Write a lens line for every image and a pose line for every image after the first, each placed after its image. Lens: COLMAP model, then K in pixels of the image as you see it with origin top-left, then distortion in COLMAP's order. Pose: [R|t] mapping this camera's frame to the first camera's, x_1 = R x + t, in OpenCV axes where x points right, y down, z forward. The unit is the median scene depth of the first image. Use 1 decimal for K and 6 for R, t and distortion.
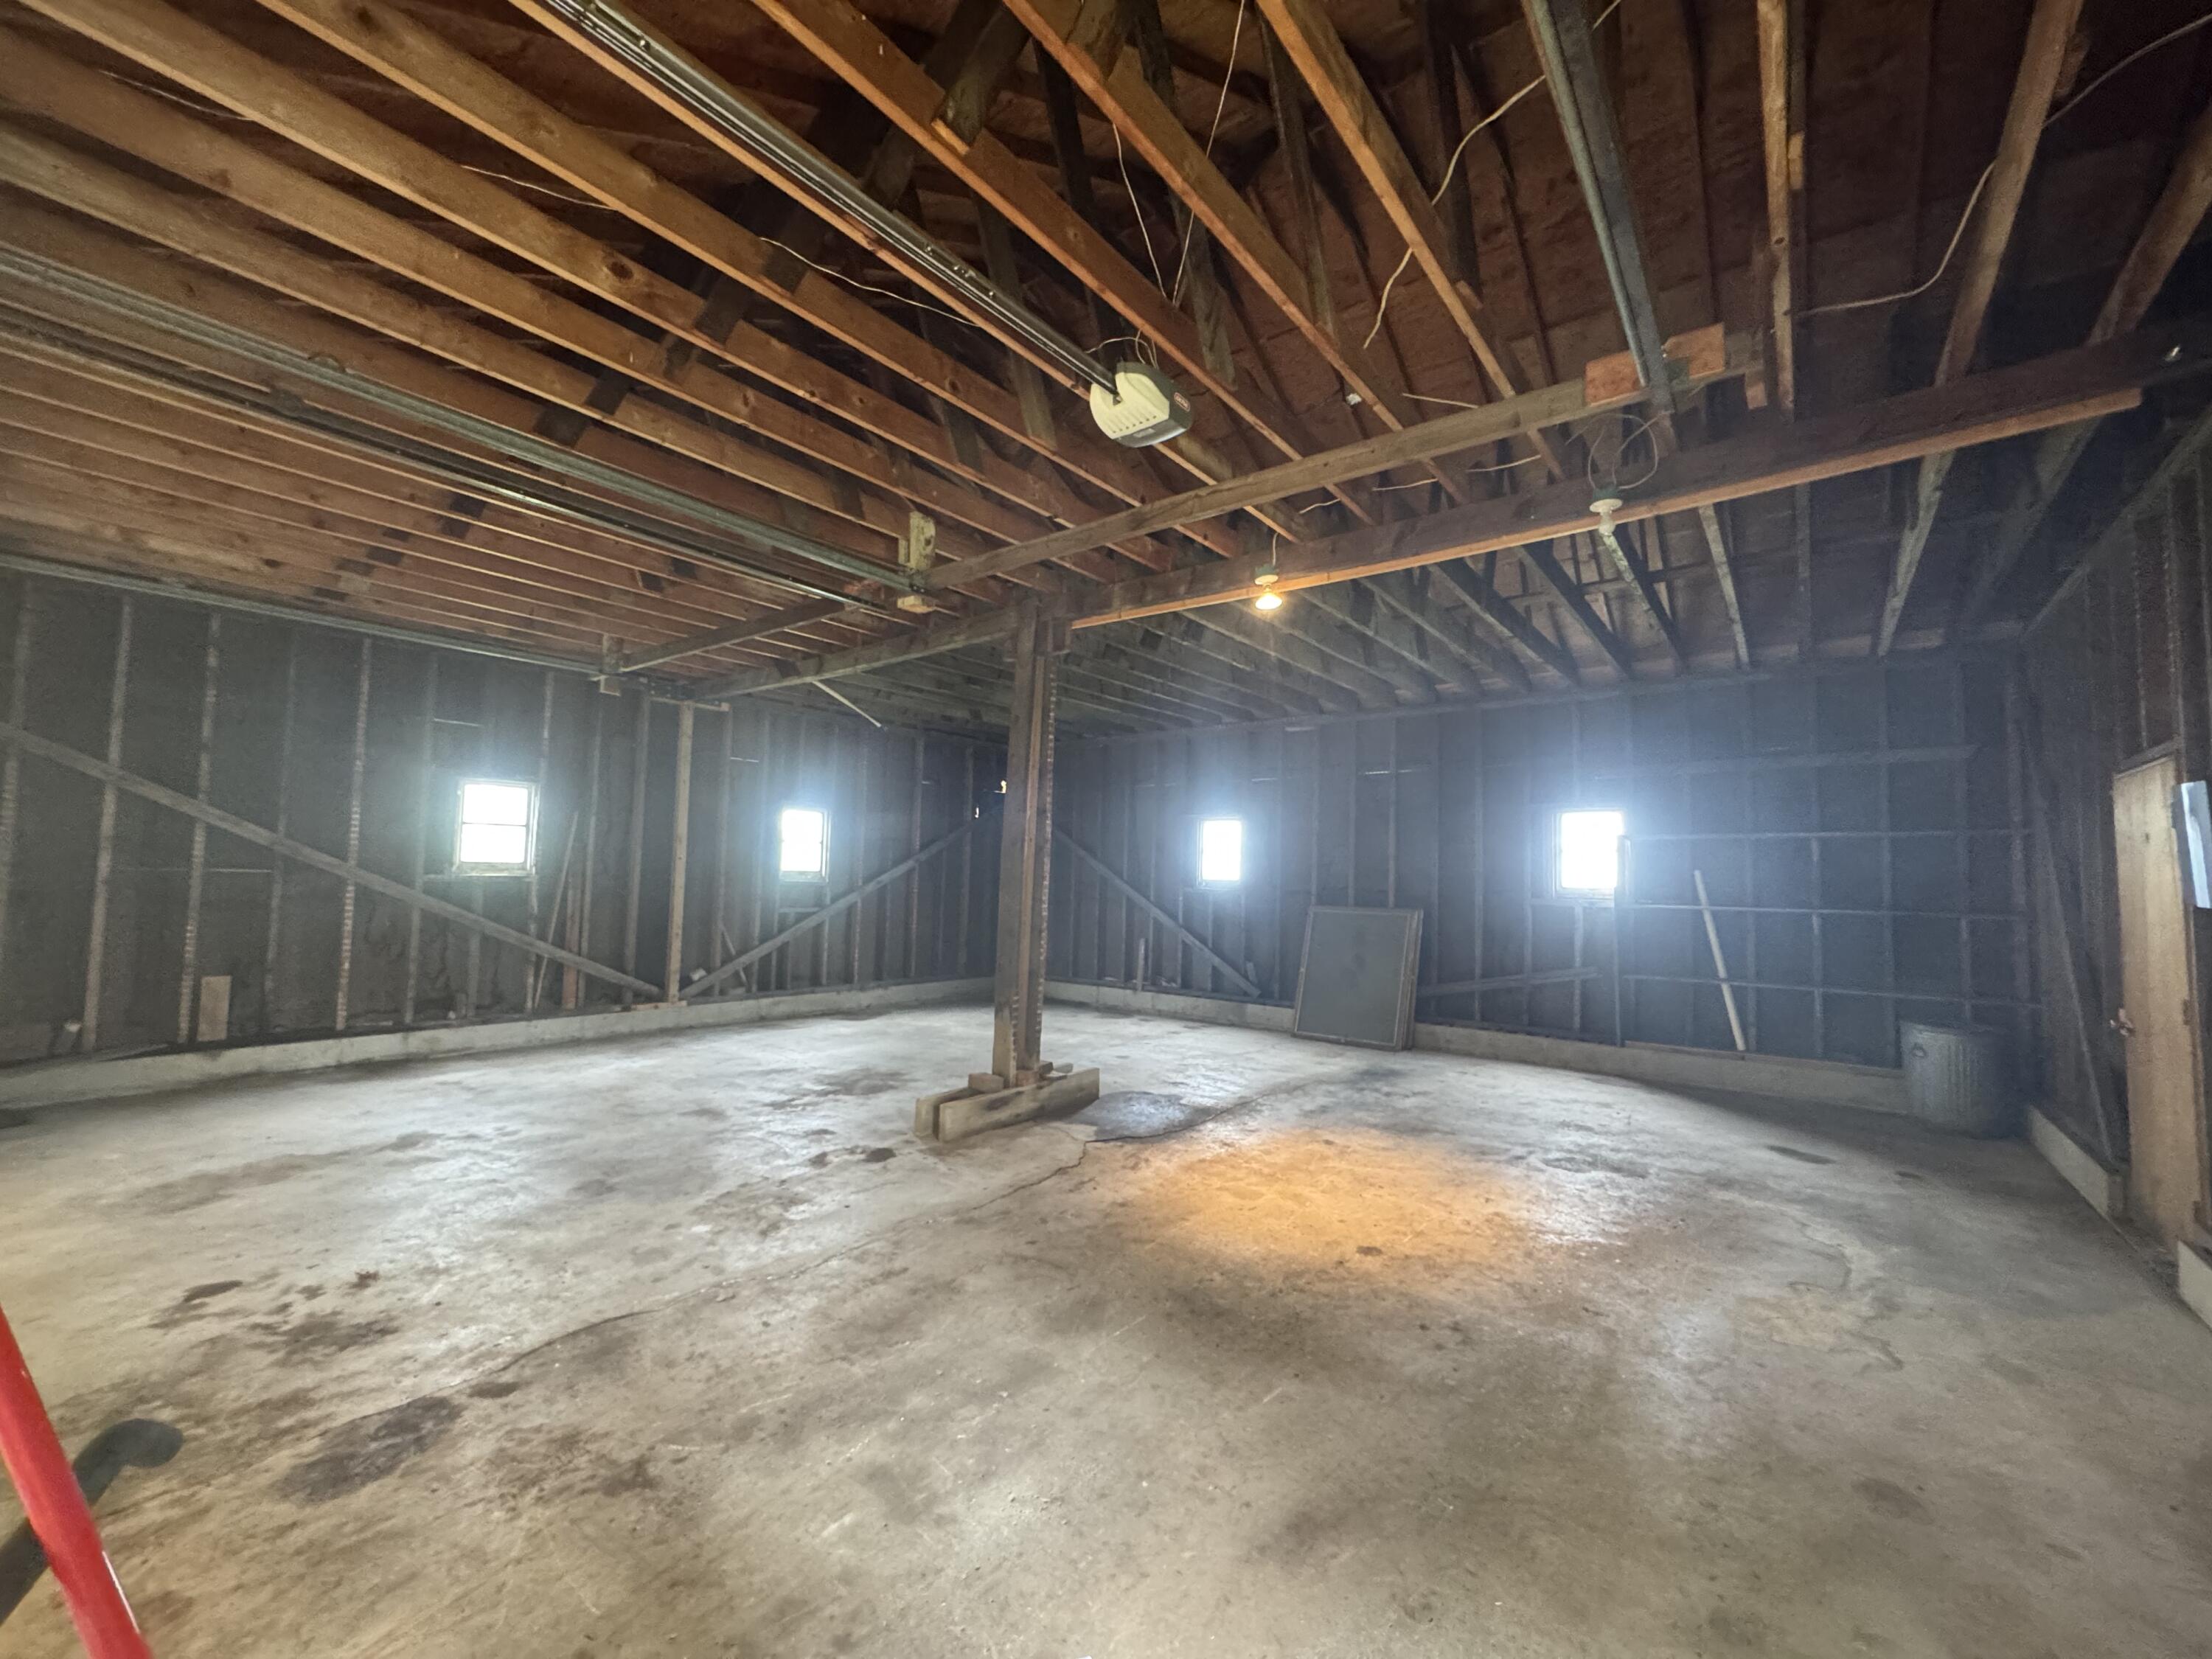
lens RADIAL K [[891.3, 0, 1107.3], [0, 891.3, 831.3], [0, 0, 1]] dist [0.001352, 0.000492]
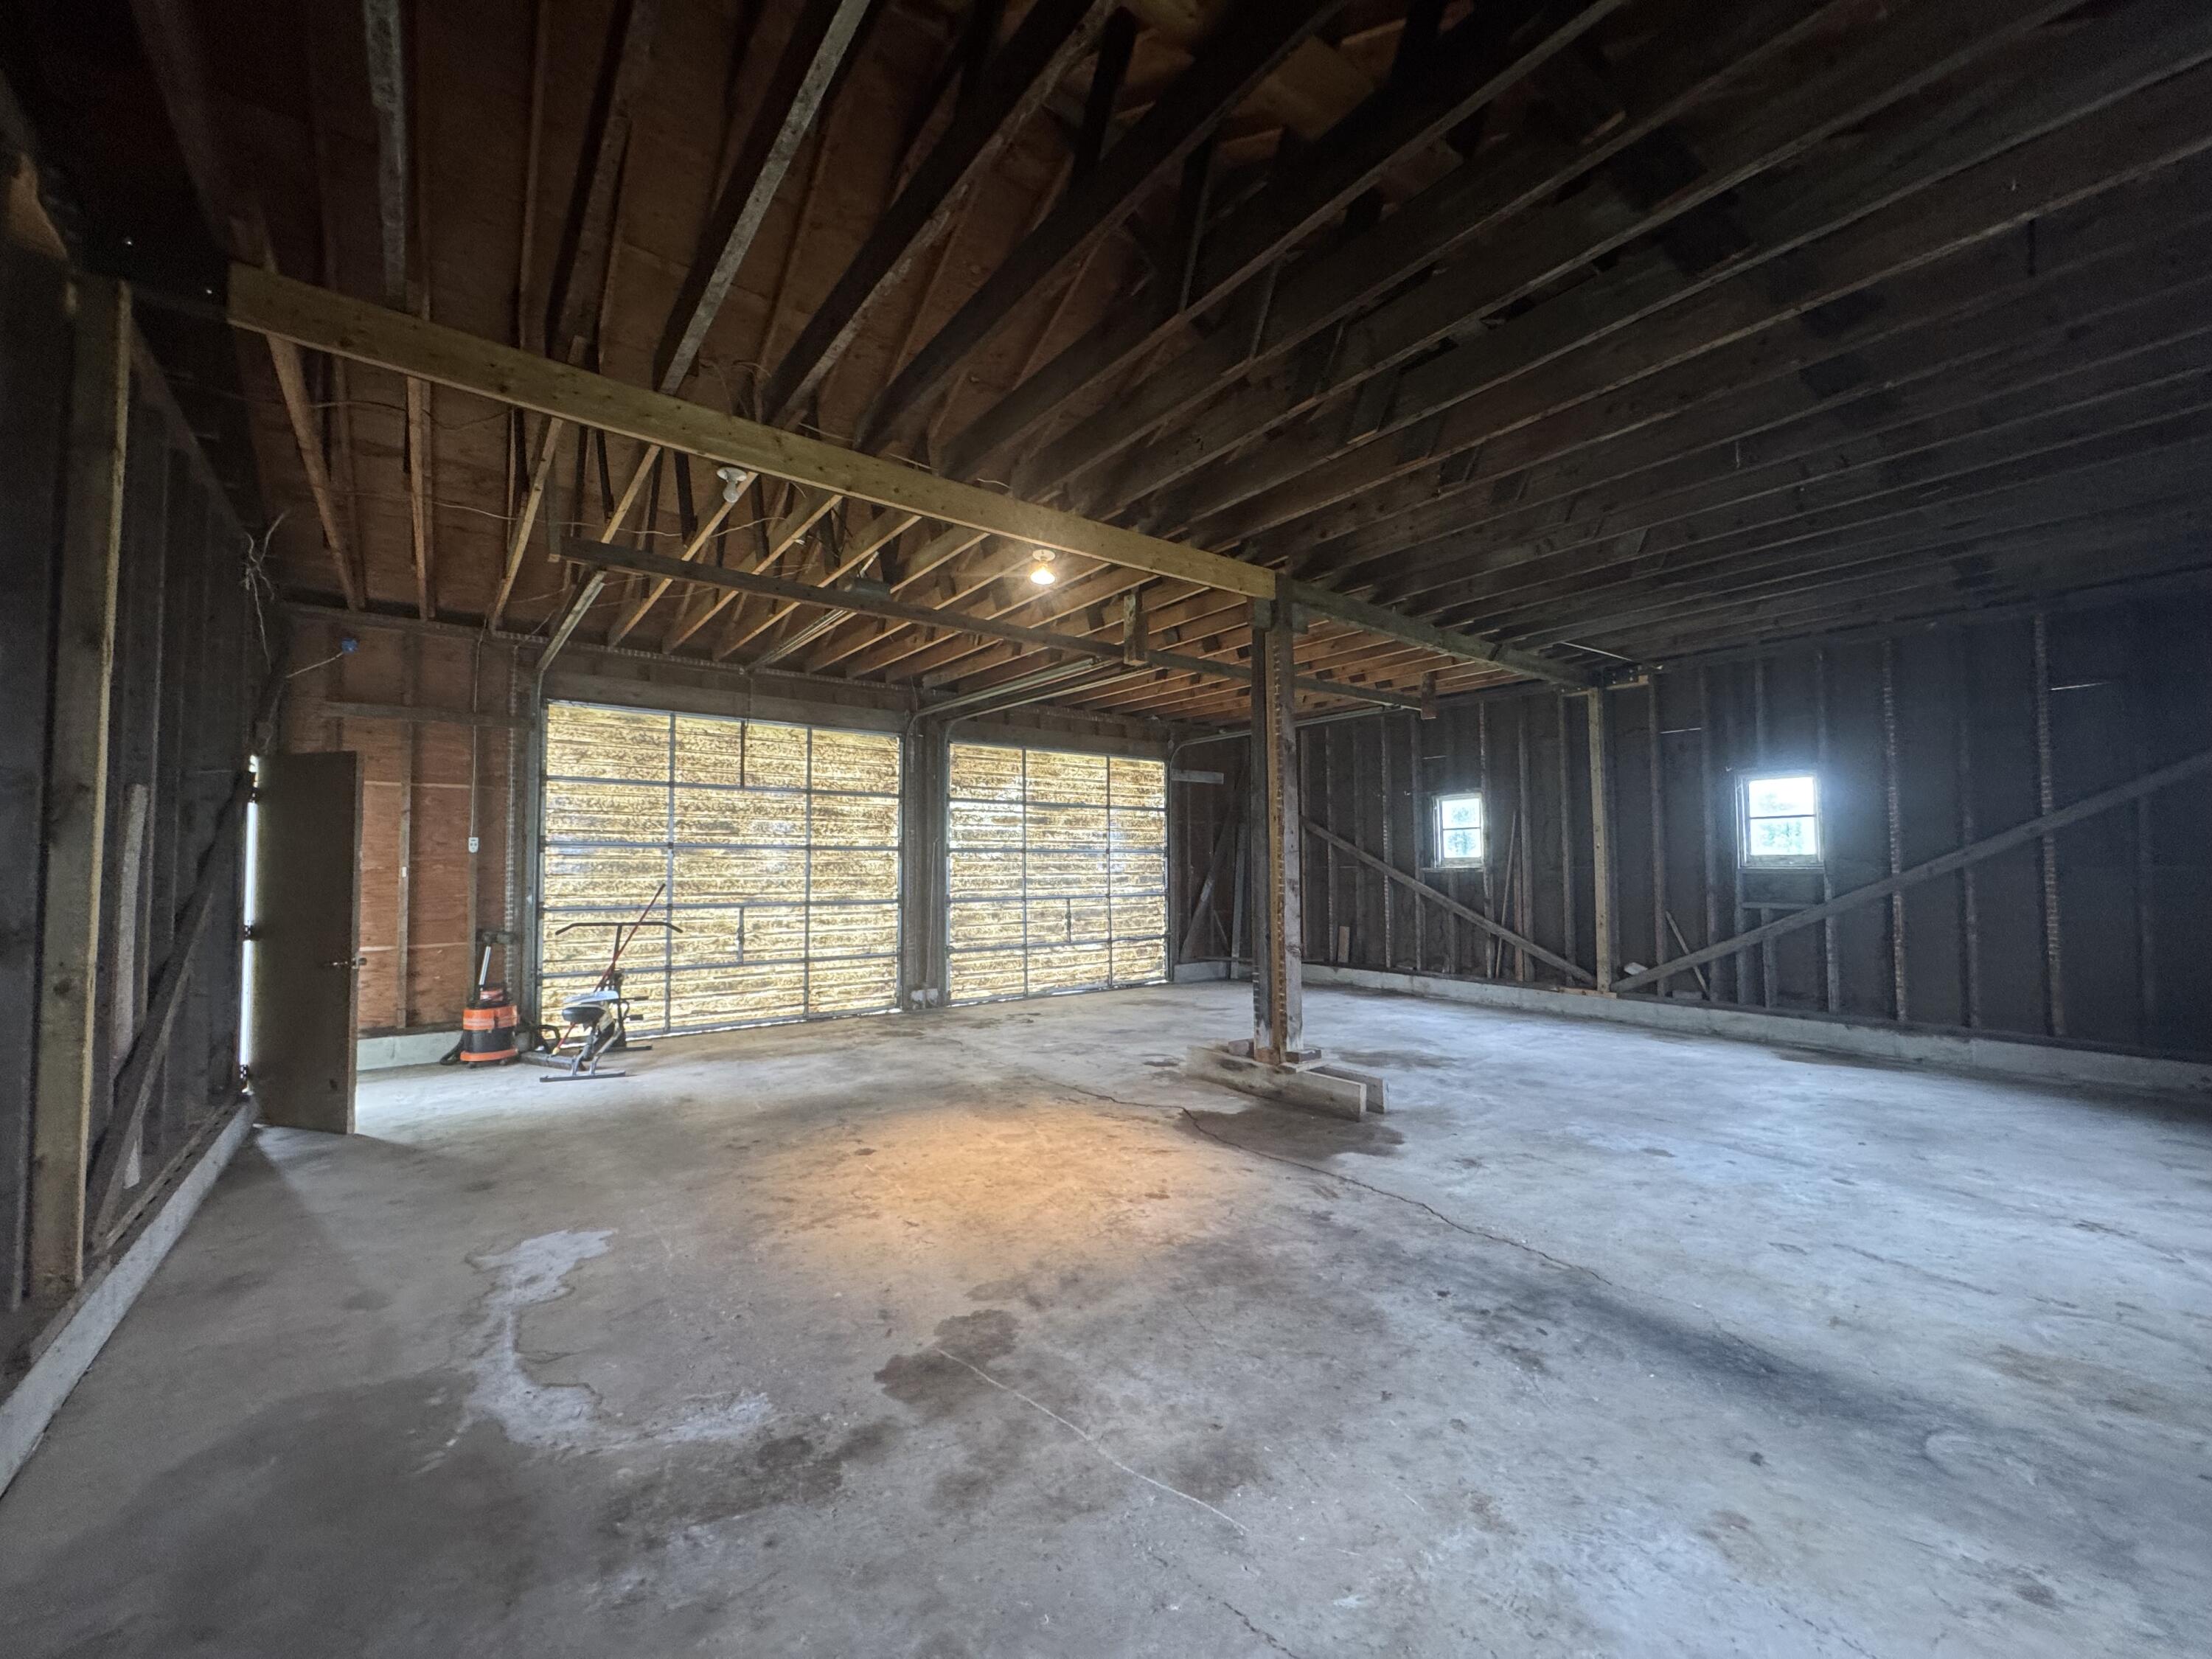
lens RADIAL K [[891.3, 0, 1106.2], [0, 891.3, 828.8], [0, 0, 1]] dist [0.001352, 0.000492]
pose [[-0.259799, -0.064541, -0.963504, 0.976296], [0.050884, 0.995463, -0.080402, 0.097214], [0.964321, -0.069915, -0.255336, 1.142686]]
